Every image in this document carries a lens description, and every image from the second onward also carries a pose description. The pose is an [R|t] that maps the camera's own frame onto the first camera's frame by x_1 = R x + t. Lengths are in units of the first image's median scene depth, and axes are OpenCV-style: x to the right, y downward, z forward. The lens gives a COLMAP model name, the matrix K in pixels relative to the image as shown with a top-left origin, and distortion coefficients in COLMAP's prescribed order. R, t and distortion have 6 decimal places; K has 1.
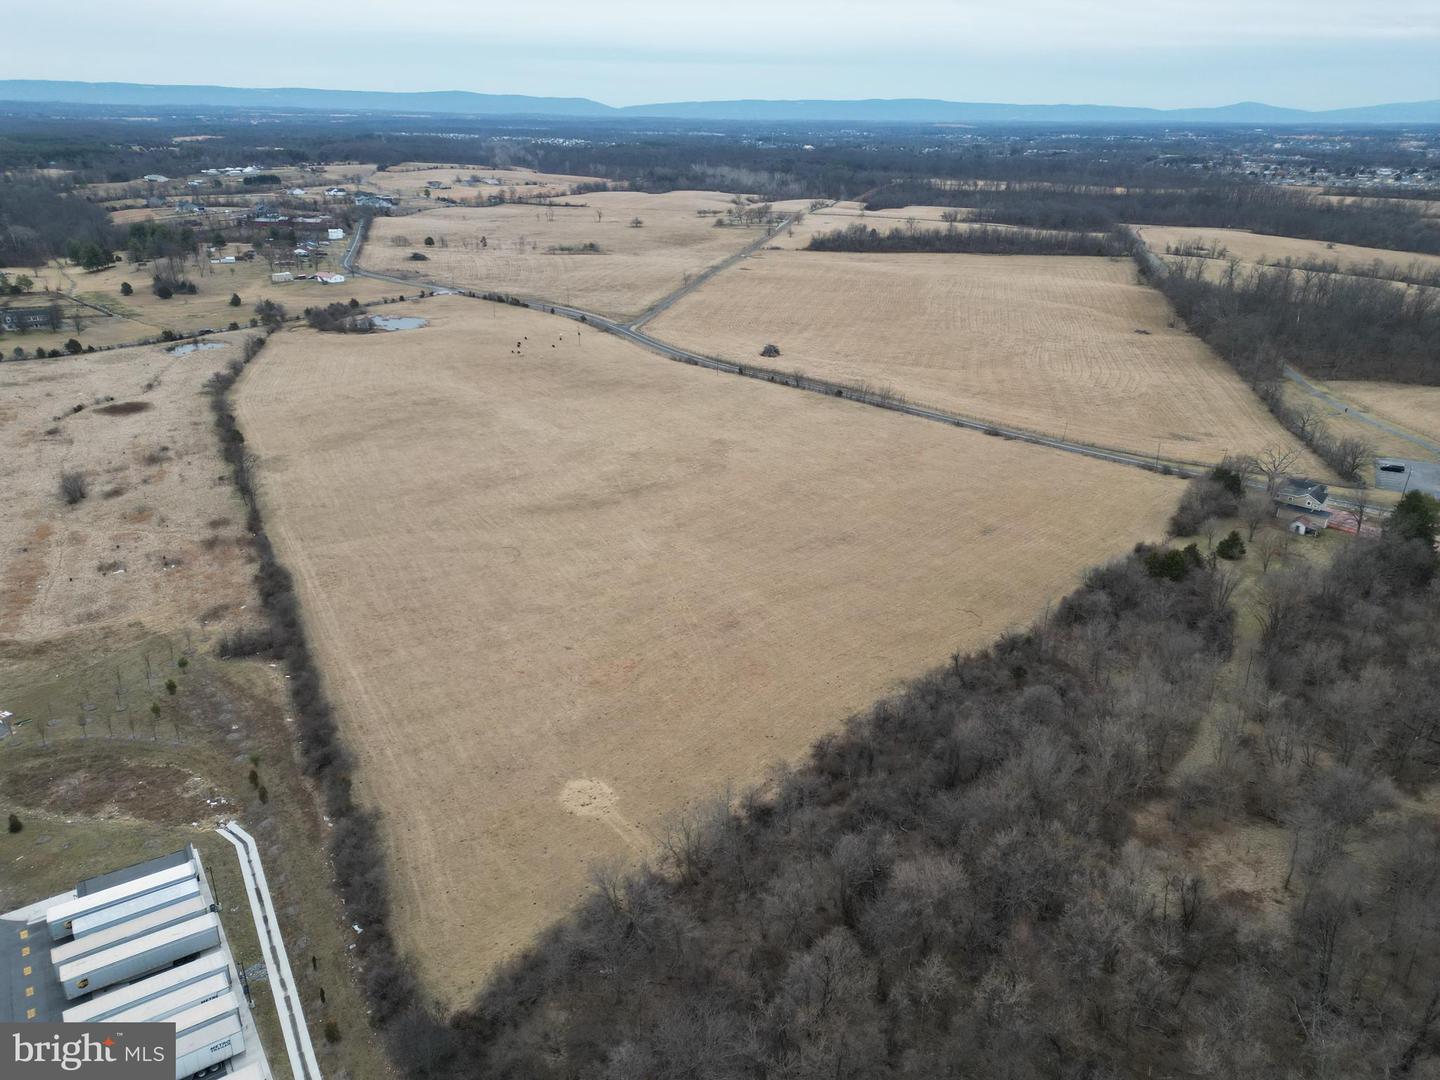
lens RADIAL K [[980.1, 0, 720.0], [0, 980.1, 540.0], [0, 0, 1]] dist [0.079008, -0.072410]
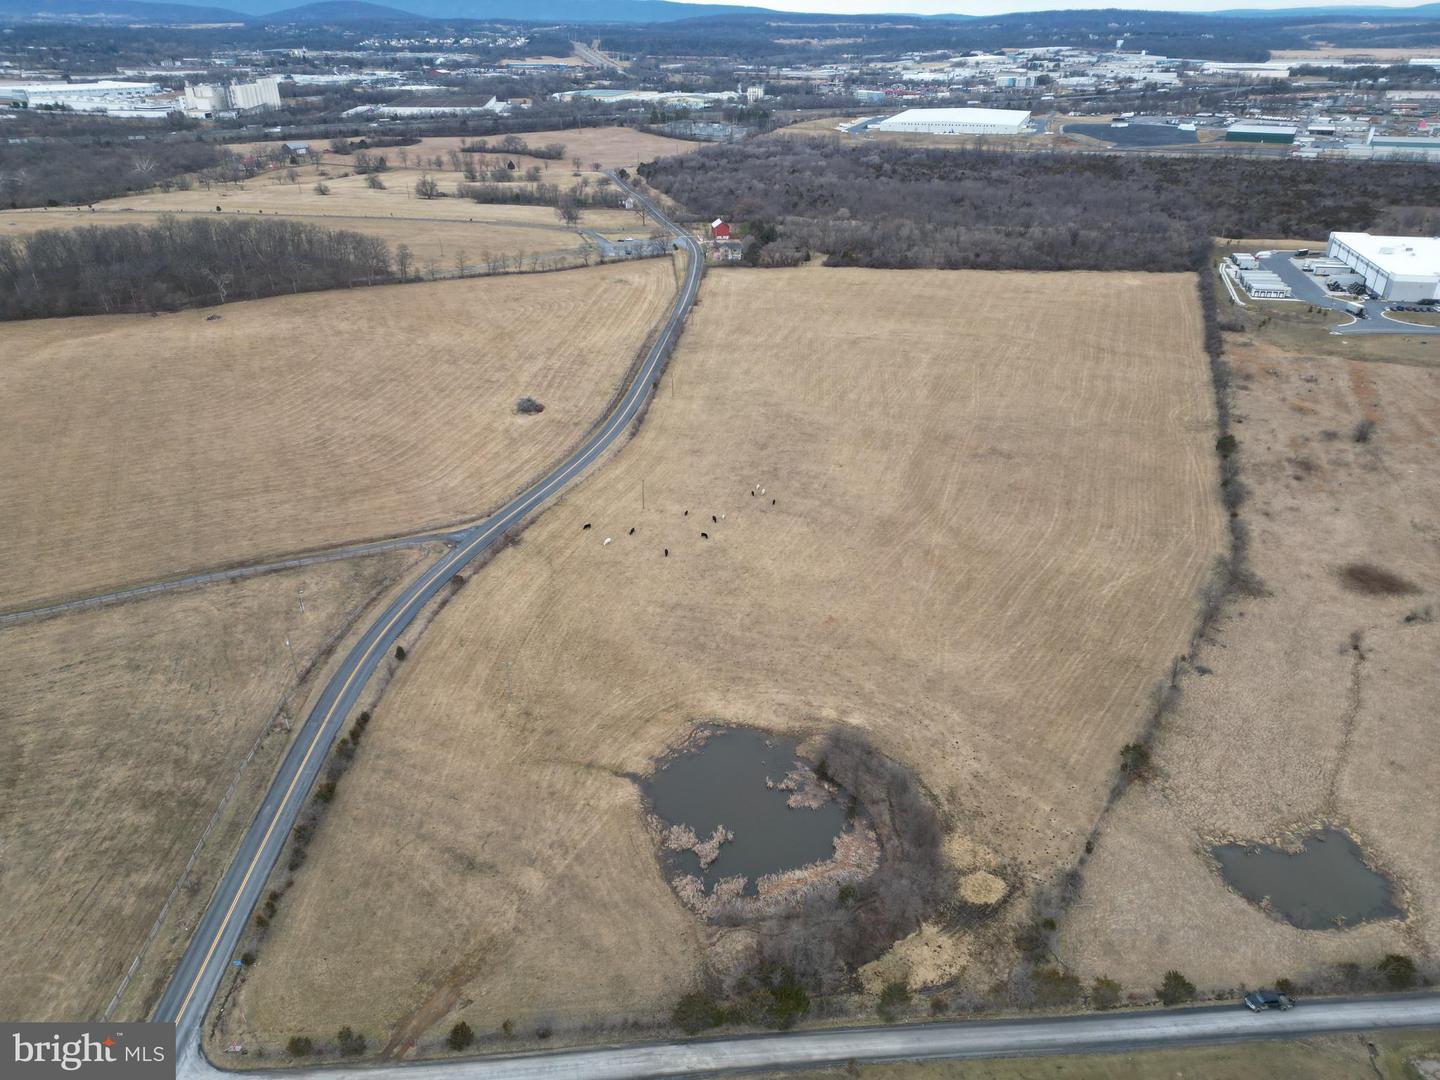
lens RADIAL K [[980.1, 0, 720.0], [0, 980.1, 540.0], [0, 0, 1]] dist [0.079008, -0.072410]
pose [[-0.641426, -0.358800, 0.678112, -0.463031], [0.286764, 0.707696, 0.645704, -0.438551], [-0.711575, 0.608629, -0.351043, 0.938429]]
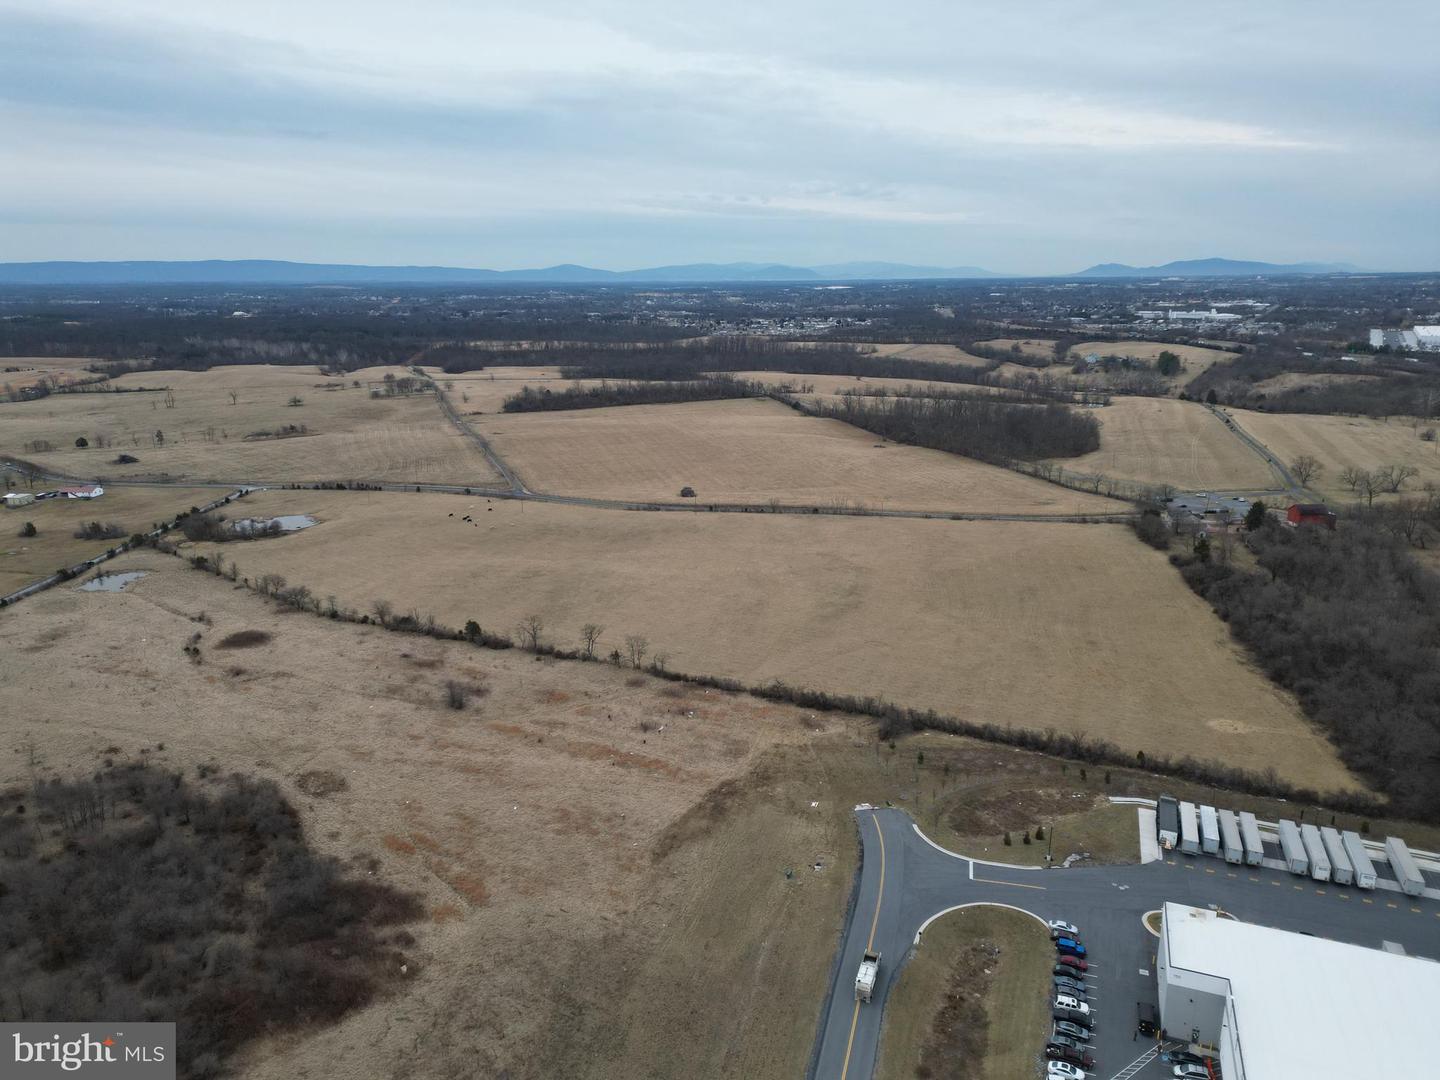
lens RADIAL K [[980.1, 0, 720.0], [0, 980.1, 540.0], [0, 0, 1]] dist [0.079008, -0.072410]
pose [[0.829010, -0.161500, 0.535407, -0.430783], [0.235851, 0.969053, -0.072880, -0.030754], [-0.507067, 0.186694, 0.841444, -0.008242]]
